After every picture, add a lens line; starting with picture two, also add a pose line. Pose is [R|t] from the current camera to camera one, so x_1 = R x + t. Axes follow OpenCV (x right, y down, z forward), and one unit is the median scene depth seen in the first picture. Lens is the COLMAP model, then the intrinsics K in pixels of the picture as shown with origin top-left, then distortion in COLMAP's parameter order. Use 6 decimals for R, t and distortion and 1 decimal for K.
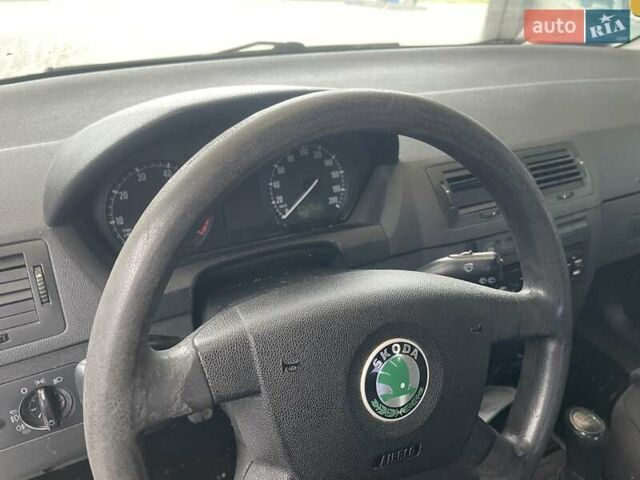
lens RADIAL K [[479.0, 0, 320.0], [0, 479.0, 240.0], [0, 0, 1]] dist [0.080796, -0.104792]
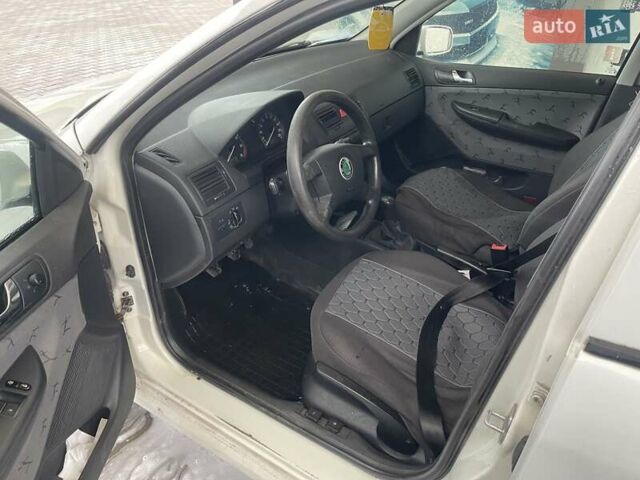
lens RADIAL K [[479.0, 0, 320.0], [0, 479.0, 240.0], [0, 0, 1]] dist [0.080796, -0.104792]
pose [[0.868790, -0.288900, 0.402169, -1.019556], [0.258058, 0.957314, 0.130219, 0.173668], [-0.422622, -0.009350, 0.906258, -1.397857]]
